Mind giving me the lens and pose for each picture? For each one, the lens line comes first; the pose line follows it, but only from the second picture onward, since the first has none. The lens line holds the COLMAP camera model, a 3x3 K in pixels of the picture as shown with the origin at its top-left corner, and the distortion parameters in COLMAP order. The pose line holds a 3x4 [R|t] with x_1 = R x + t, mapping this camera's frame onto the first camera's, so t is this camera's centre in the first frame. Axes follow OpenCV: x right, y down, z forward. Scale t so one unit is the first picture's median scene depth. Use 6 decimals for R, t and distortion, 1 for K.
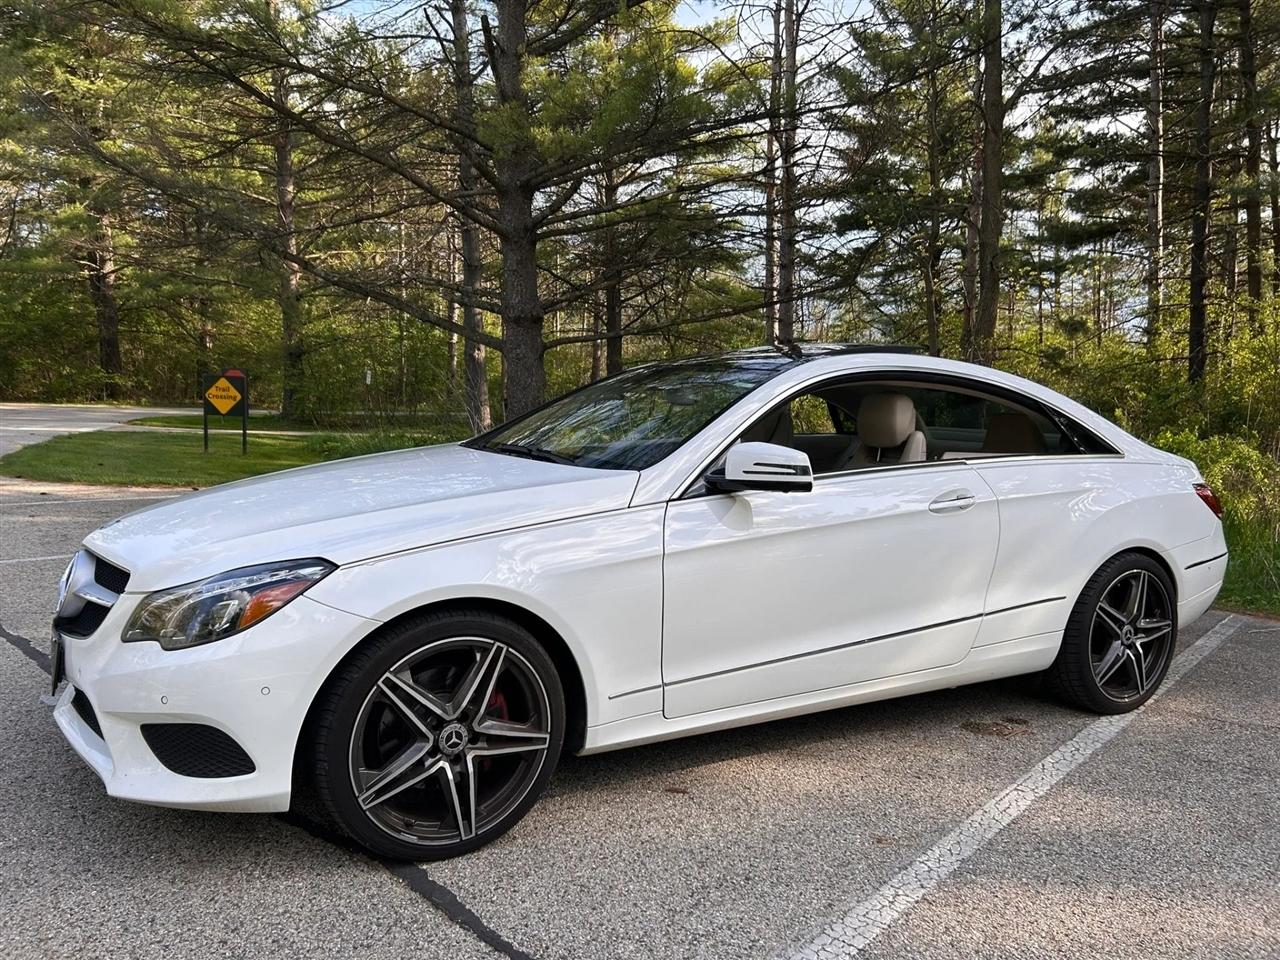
lens RADIAL K [[982.4, 0, 647.8], [0, 982.4, 489.1], [0, 0, 1]] dist [0.045966, -0.042984]
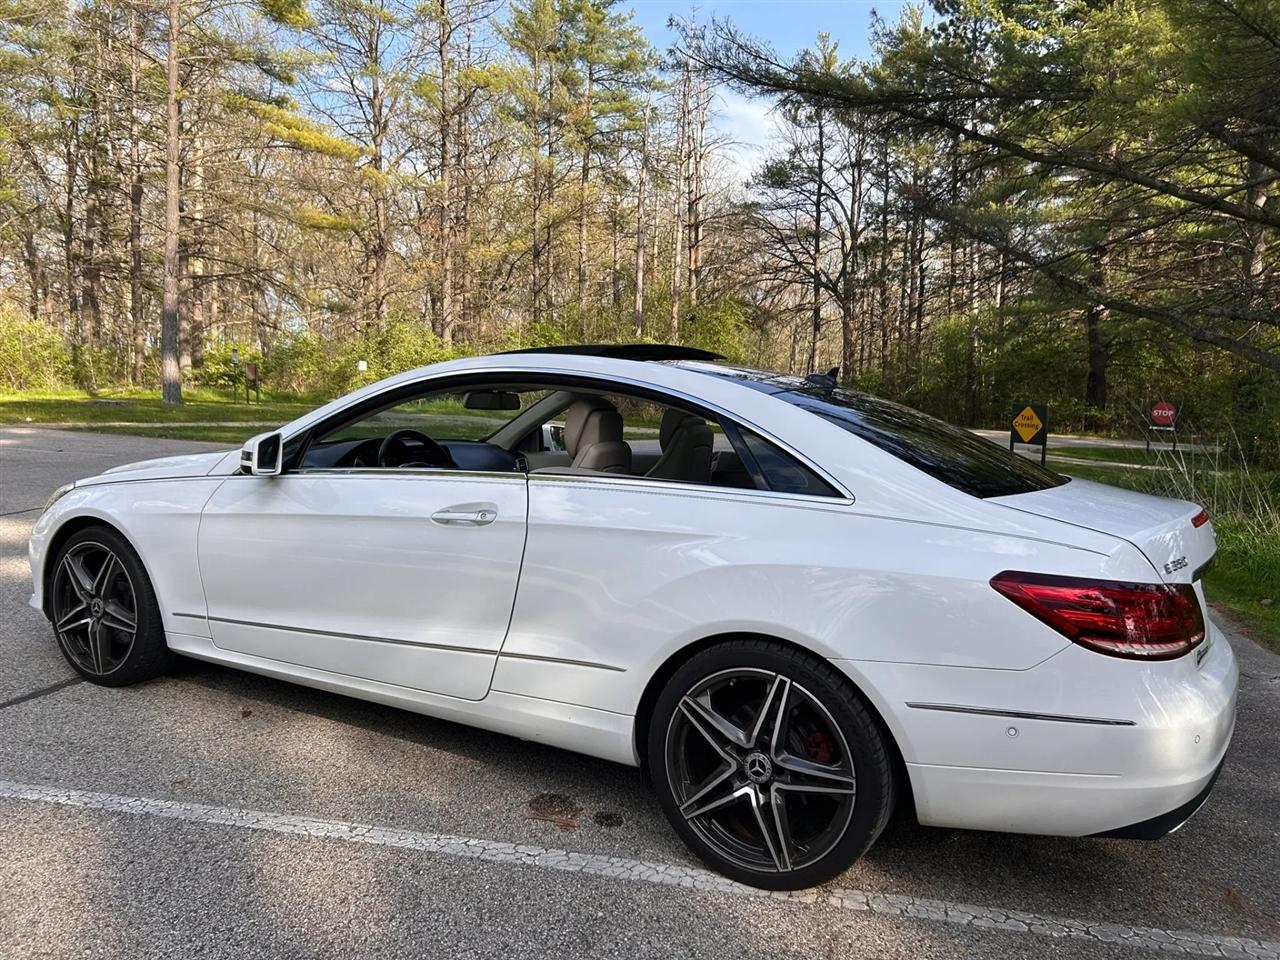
lens RADIAL K [[986.2, 0, 638.0], [0, 986.2, 480.8], [0, 0, 1]] dist [0.045575, -0.047266]
pose [[0.498720, 0.072746, -0.863705, 1.348134], [-0.111609, 0.993566, 0.019238, -0.061043], [0.859547, 0.086803, 0.503630, 0.793052]]
